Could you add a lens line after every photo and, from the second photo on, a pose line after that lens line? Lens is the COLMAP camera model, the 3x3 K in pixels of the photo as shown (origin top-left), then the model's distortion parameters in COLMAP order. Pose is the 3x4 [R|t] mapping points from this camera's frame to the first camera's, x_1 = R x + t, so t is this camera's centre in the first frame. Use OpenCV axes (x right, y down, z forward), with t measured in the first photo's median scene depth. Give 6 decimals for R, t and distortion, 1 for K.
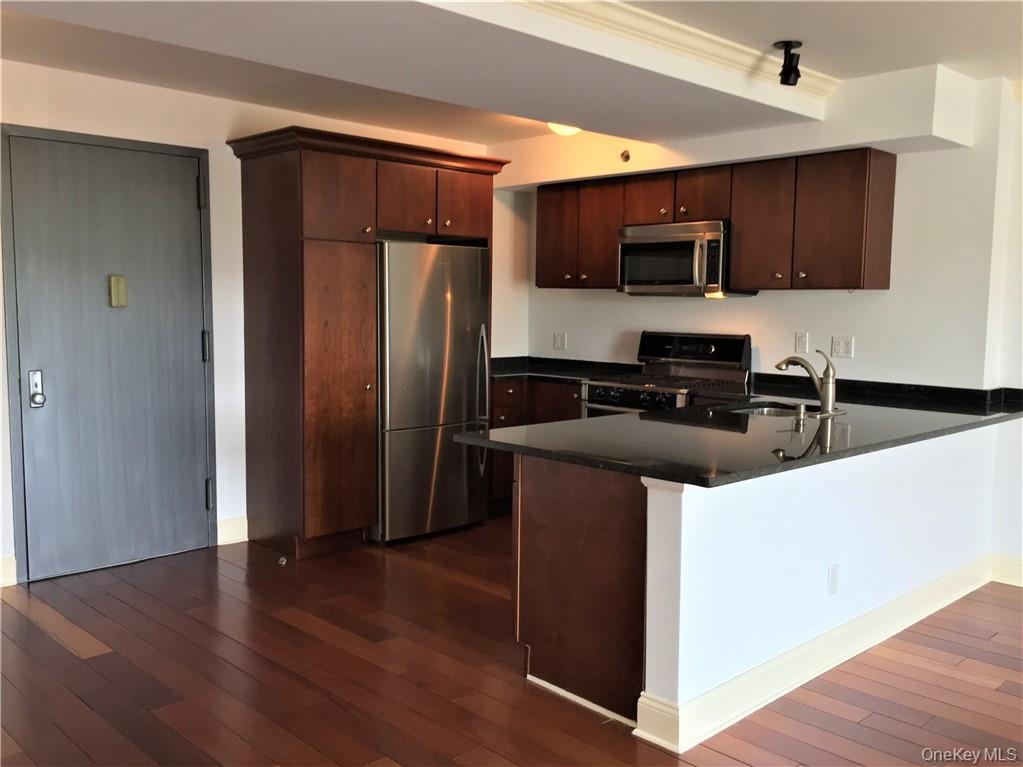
lens RADIAL K [[884.8, 0, 511.5], [0, 884.8, 383.5], [0, 0, 1]] dist [0.078423, -0.073695]
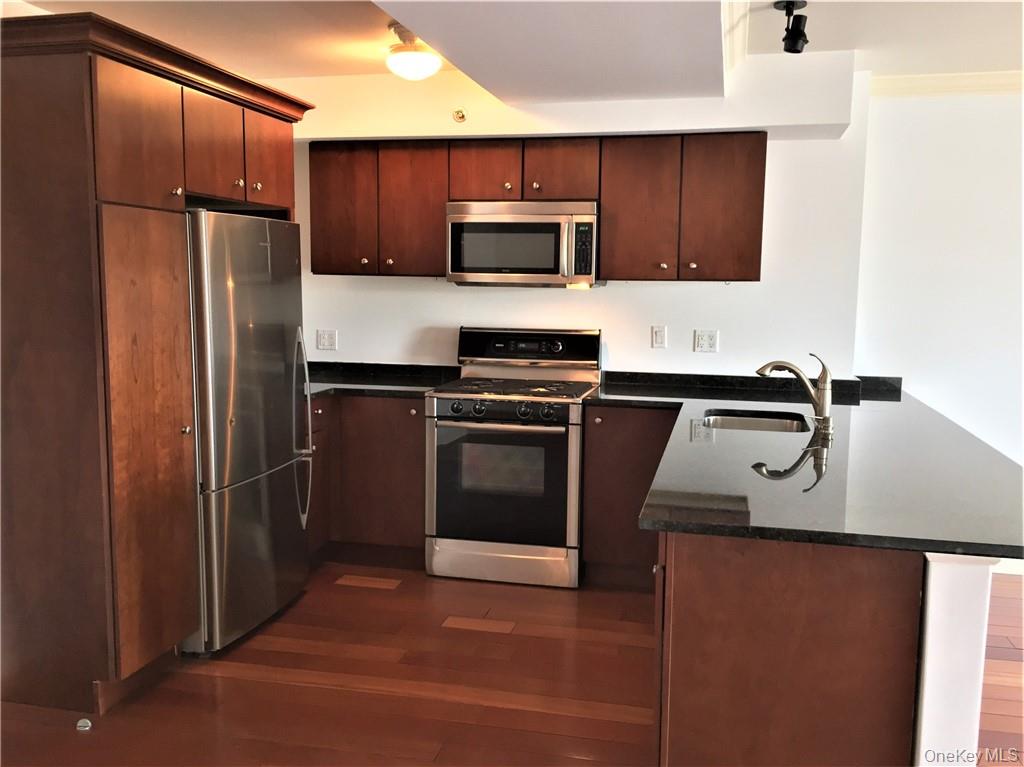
lens RADIAL K [[885.7, 0, 512.0], [0, 885.7, 383.5], [0, 0, 1]] dist [0.078423, -0.073695]
pose [[0.847758, -0.066393, 0.526212, -0.302424], [0.049935, 0.997718, 0.045435, -0.048440], [-0.528028, -0.012241, 0.849139, 0.301299]]
